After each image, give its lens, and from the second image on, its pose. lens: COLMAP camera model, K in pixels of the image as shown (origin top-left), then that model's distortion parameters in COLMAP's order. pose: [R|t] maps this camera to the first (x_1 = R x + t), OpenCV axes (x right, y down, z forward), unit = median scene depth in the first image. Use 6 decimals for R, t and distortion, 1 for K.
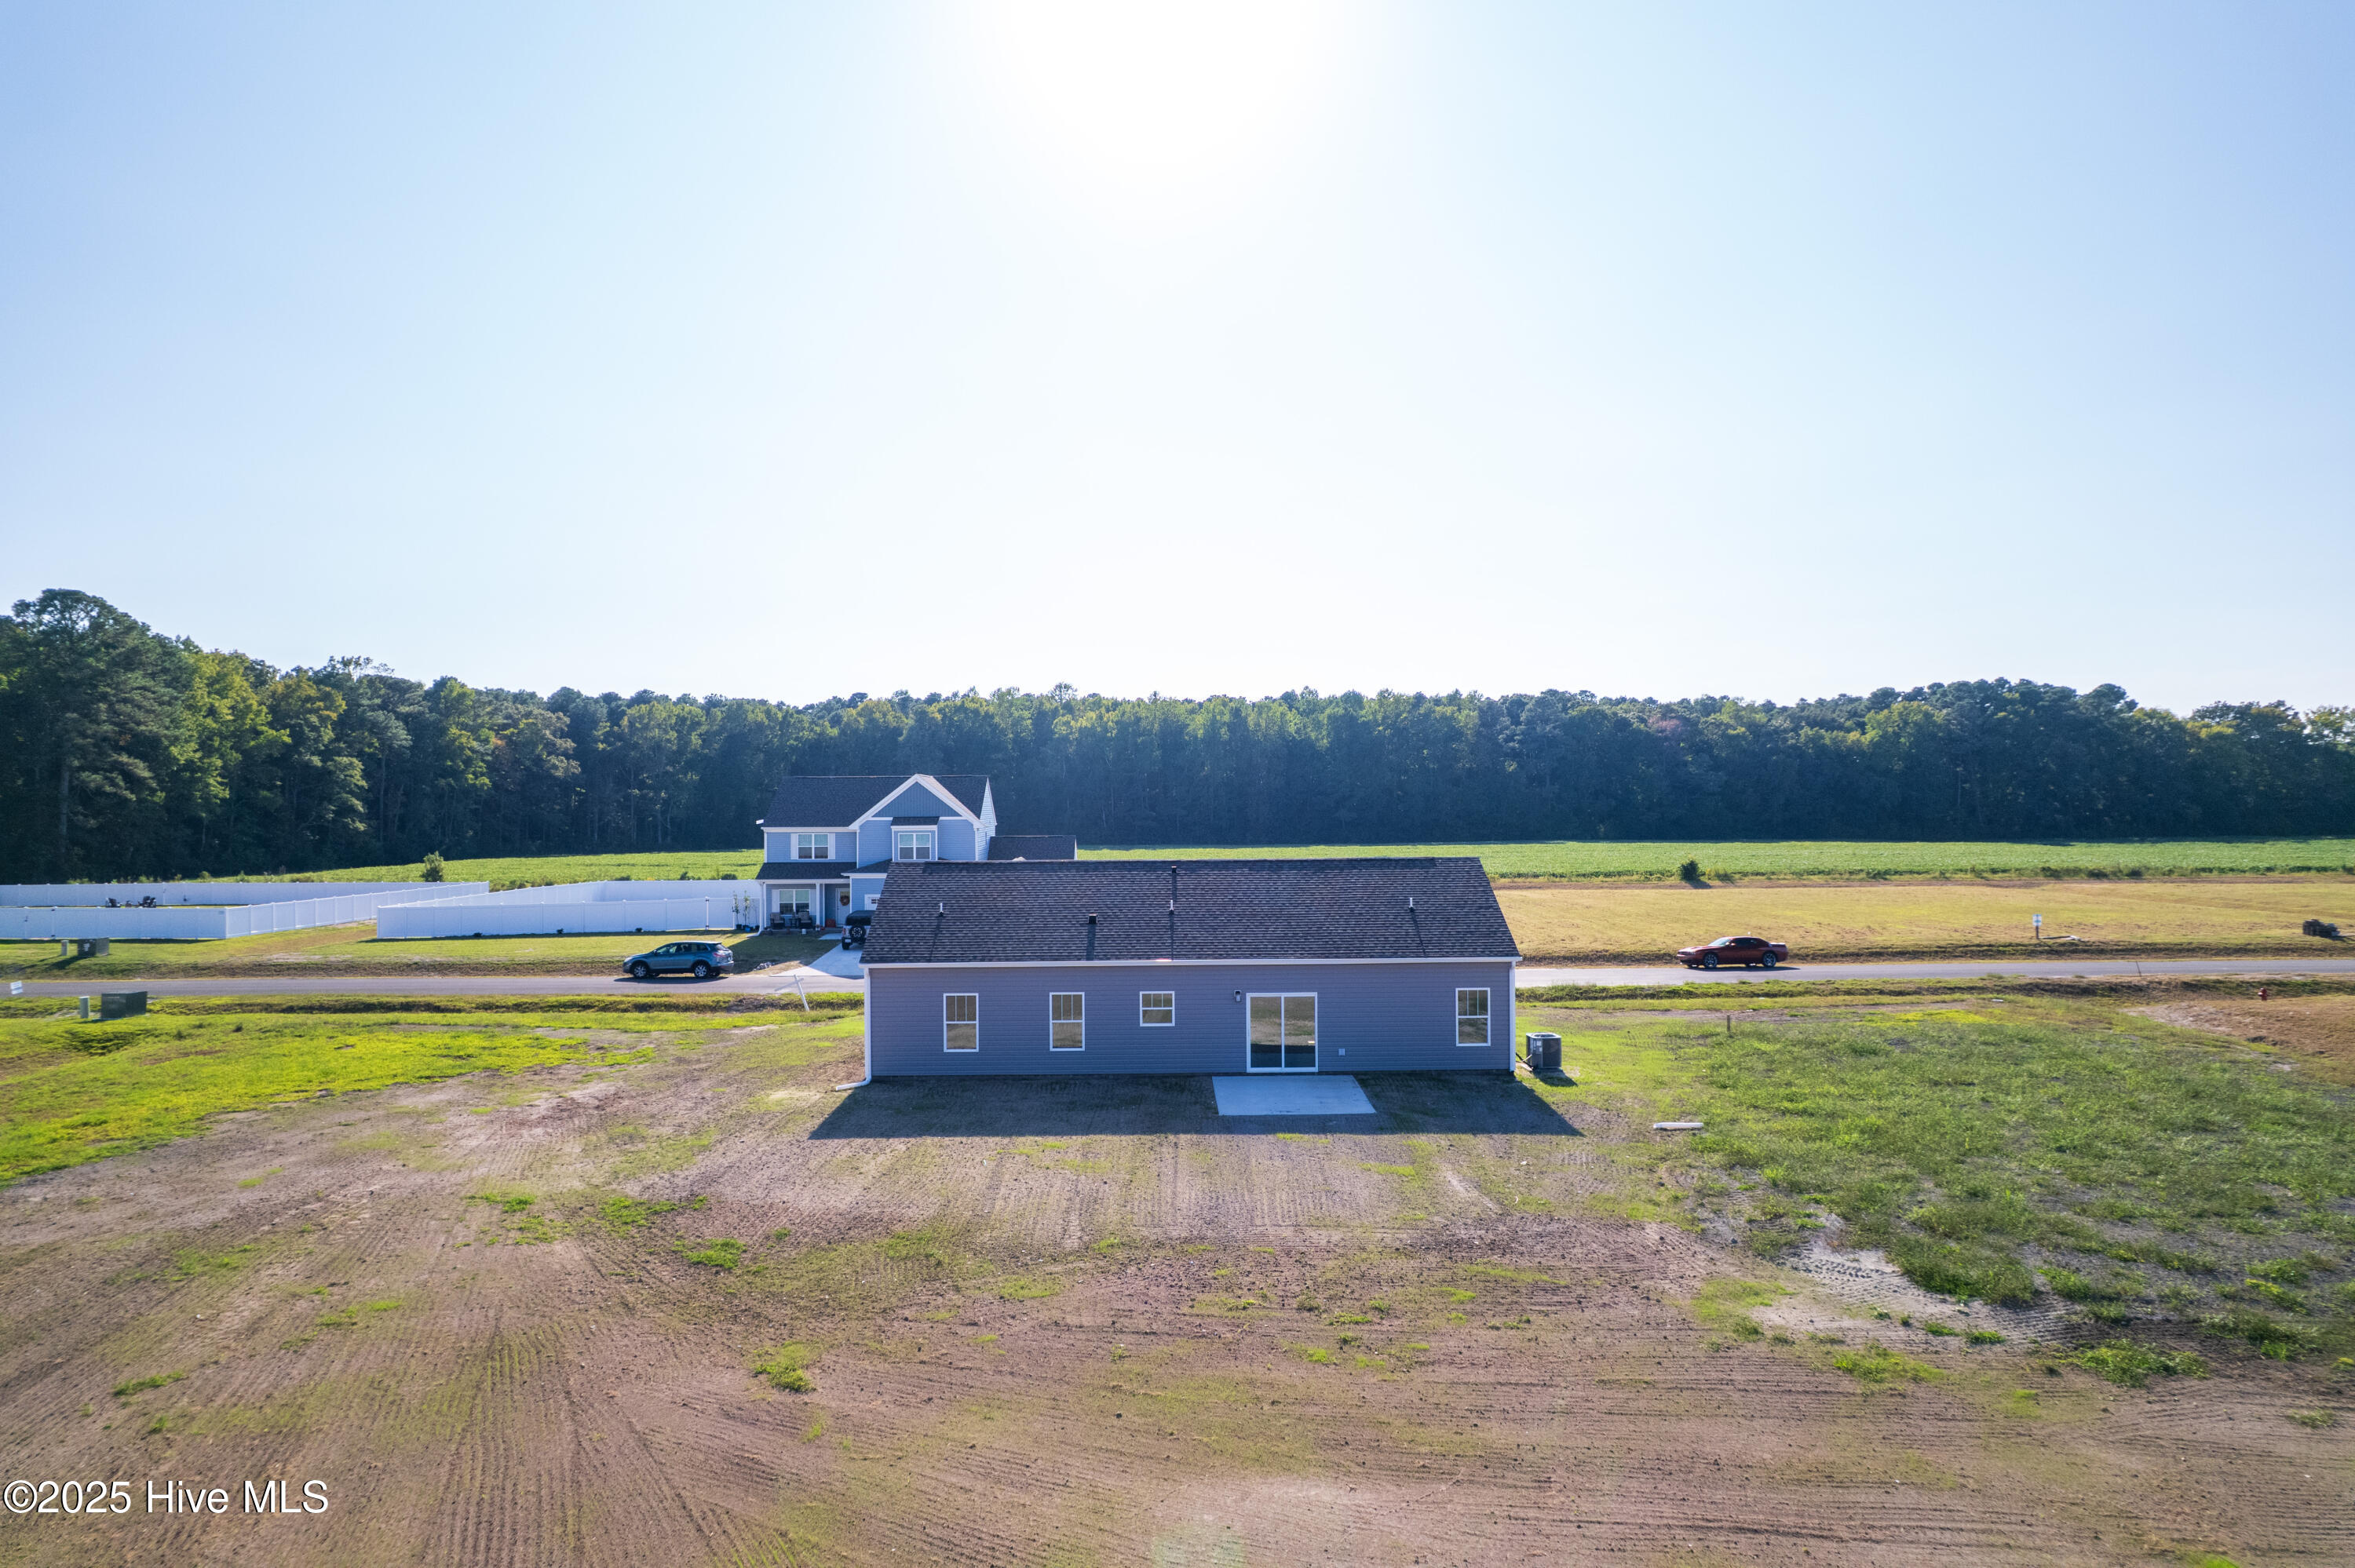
lens RADIAL K [[1505.5, 0, 1178.3], [0, 1505.5, 776.2], [0, 0, 1]] dist [-0.079567, 0.076276]
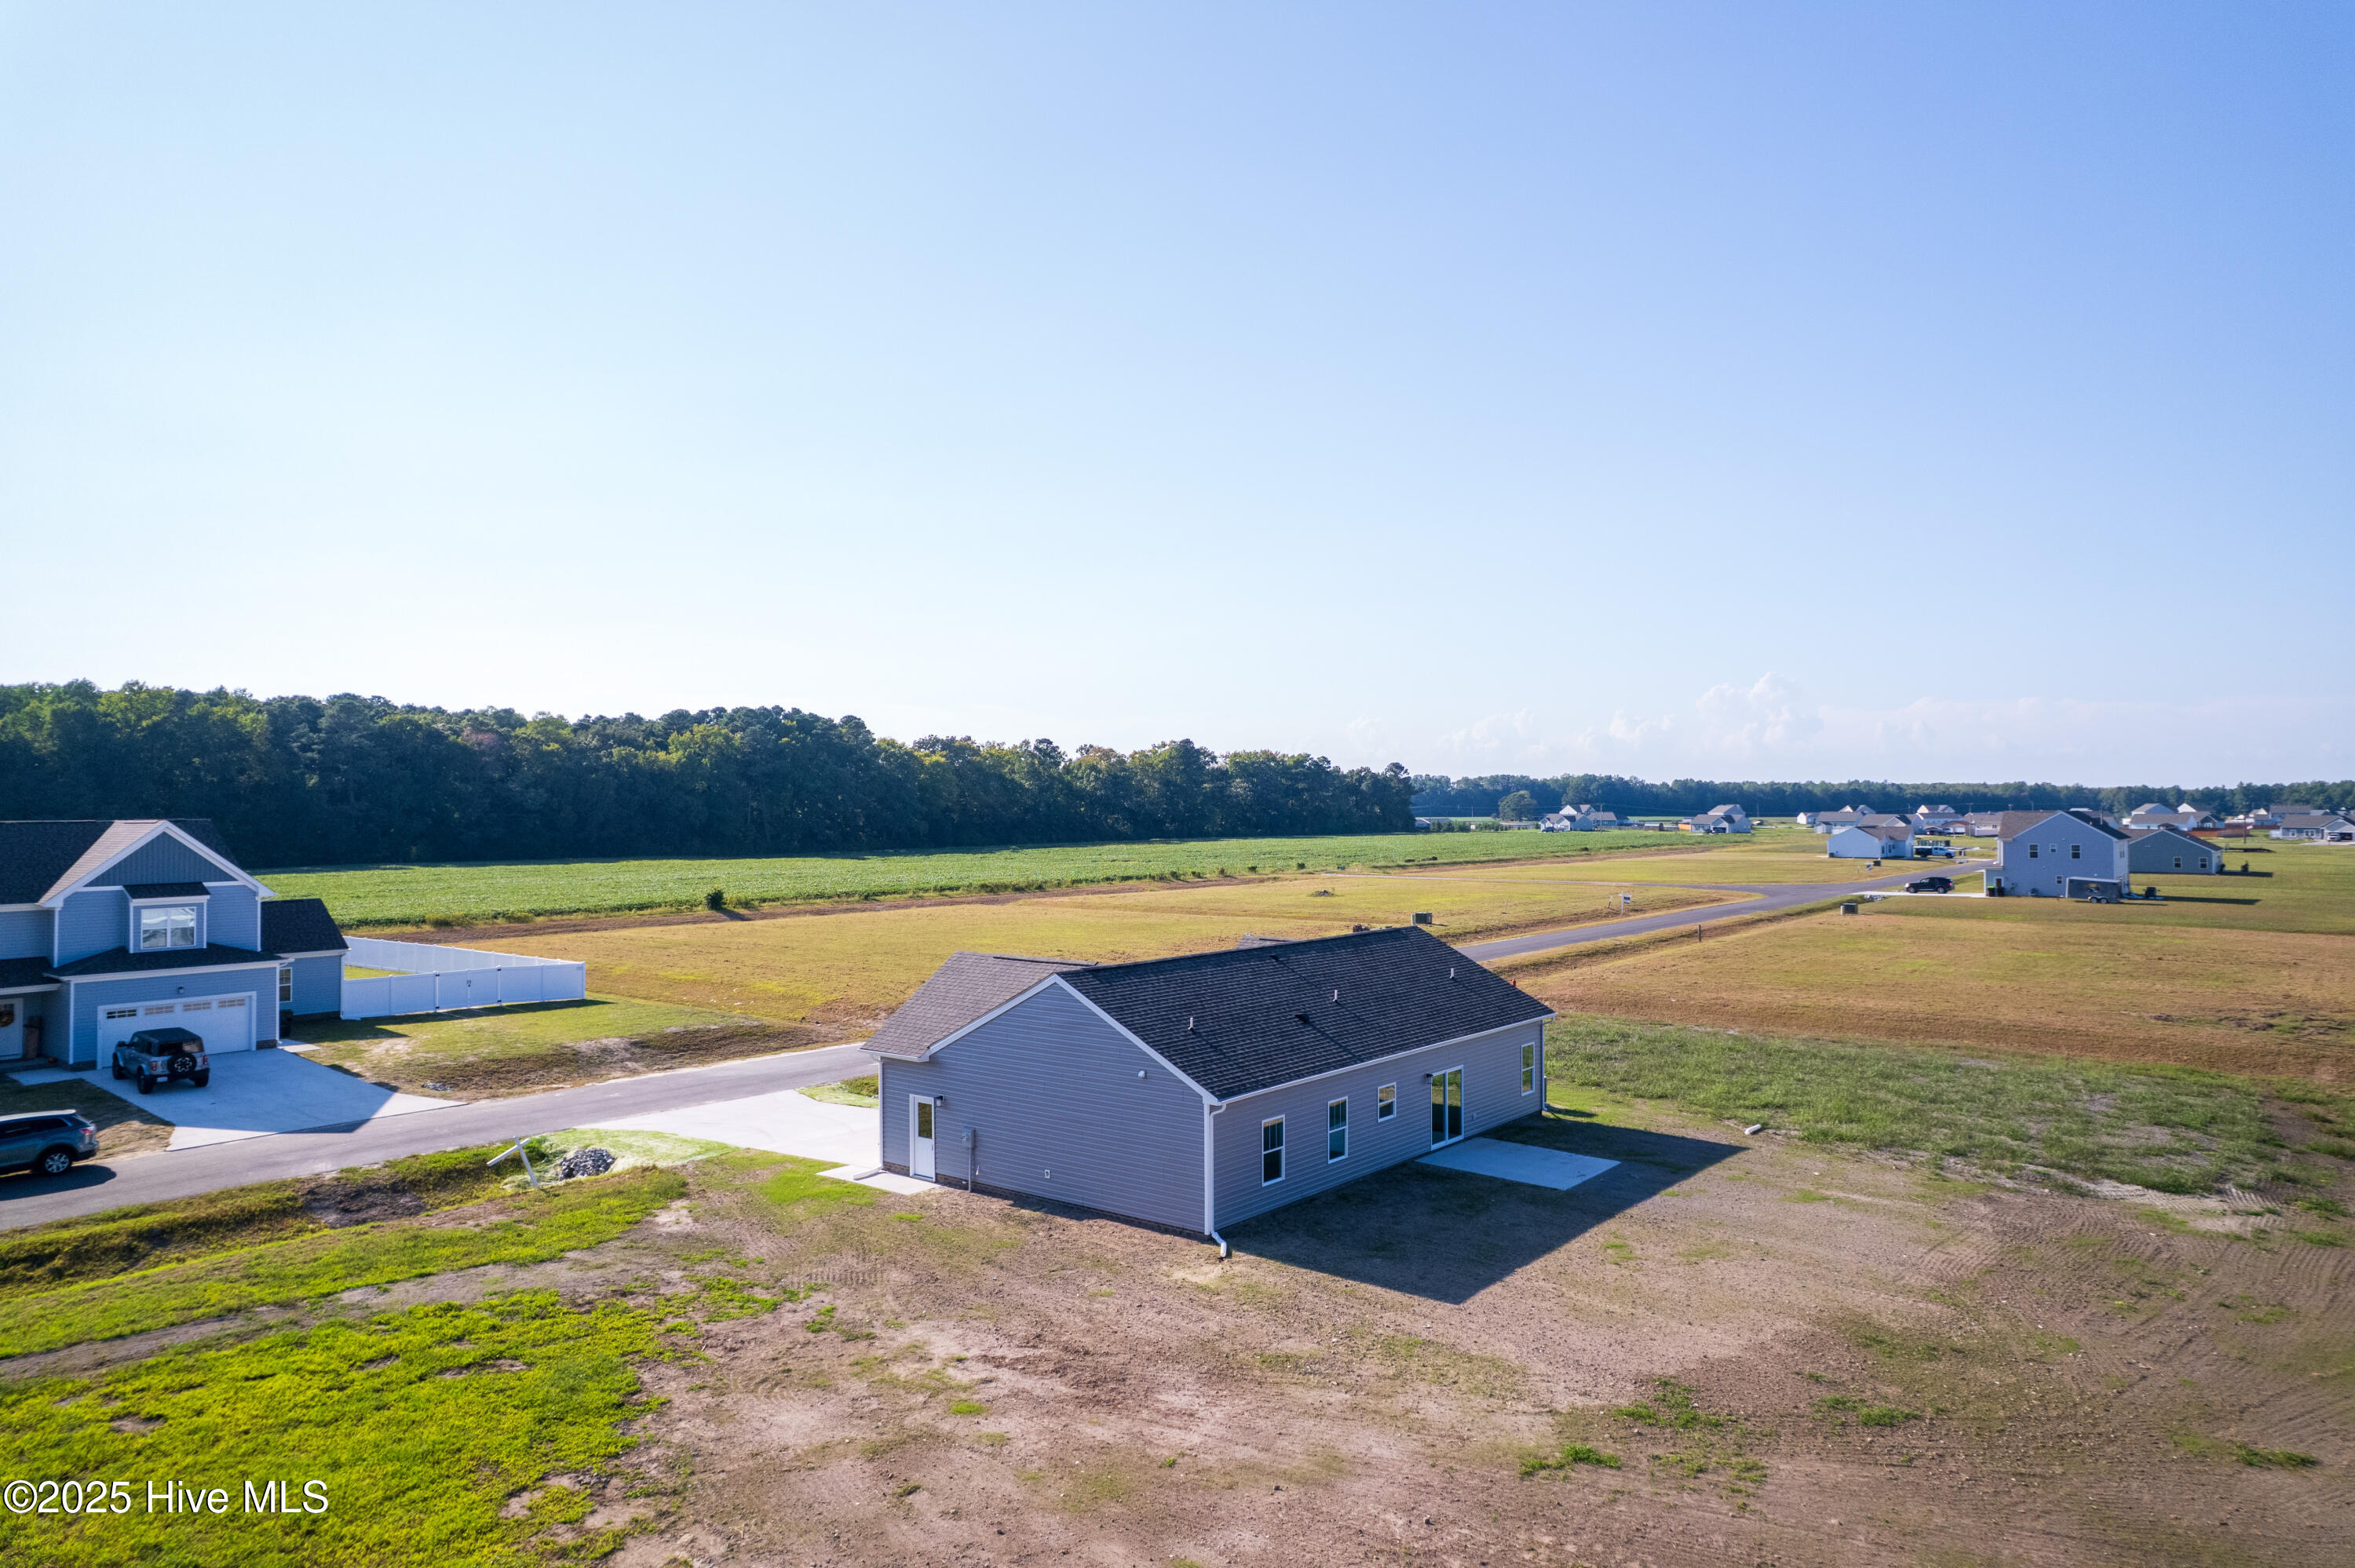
lens RADIAL K [[1511.6, 0, 1178.6], [0, 1511.6, 781.1], [0, 0, 1]] dist [-0.084078, 0.082581]
pose [[0.644899, 0.015627, 0.764108, -0.387472], [-0.013952, 0.999865, -0.008673, -0.020060], [-0.764140, -0.005067, 0.645030, 0.212095]]
